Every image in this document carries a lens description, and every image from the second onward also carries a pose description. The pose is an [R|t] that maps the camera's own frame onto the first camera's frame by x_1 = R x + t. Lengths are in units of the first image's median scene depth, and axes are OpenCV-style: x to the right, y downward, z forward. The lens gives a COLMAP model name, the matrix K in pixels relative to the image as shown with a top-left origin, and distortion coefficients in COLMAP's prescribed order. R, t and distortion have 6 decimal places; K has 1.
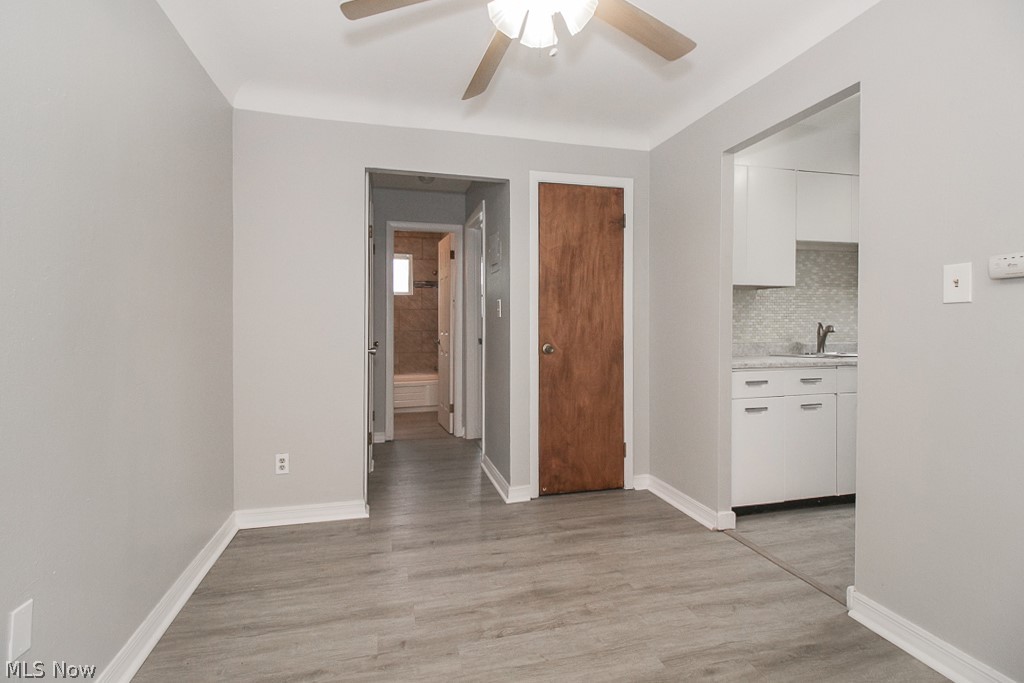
lens RADIAL K [[475.1, 0, 509.6], [0, 475.1, 320.1], [0, 0, 1]] dist [0.012779, -0.012889]
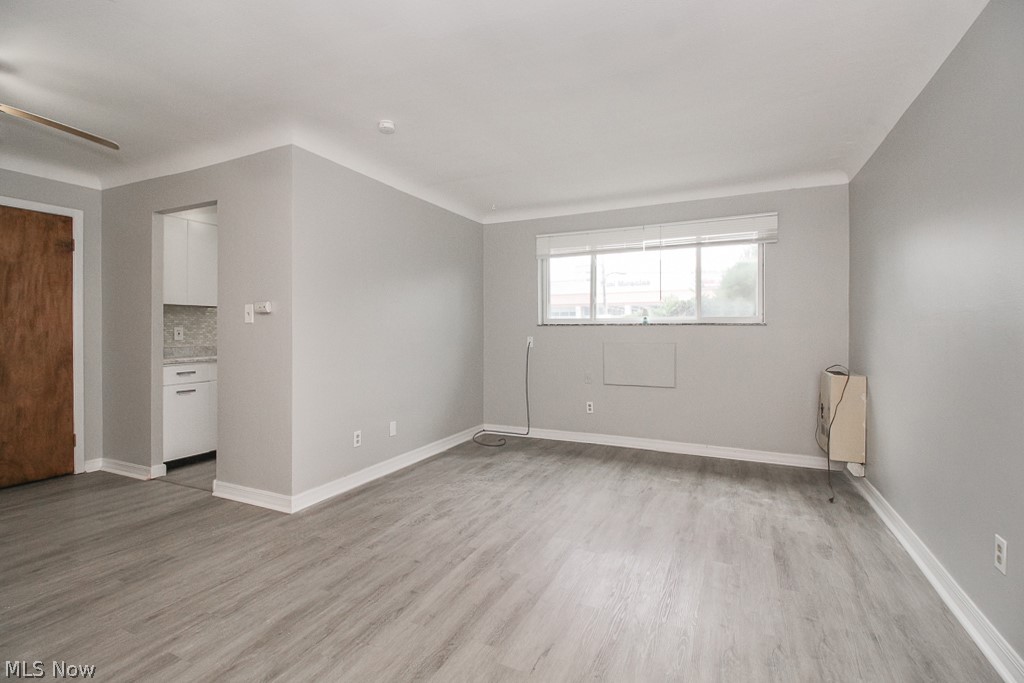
lens RADIAL K [[471.4, 0, 510.5], [0, 471.4, 331.5], [0, 0, 1]] dist [0.002511, -0.006867]
pose [[0.636371, -0.000660, 0.771383, 0.033640], [-0.006044, 0.999965, 0.005841, -0.008865], [-0.771360, -0.008379, 0.636344, -0.574083]]
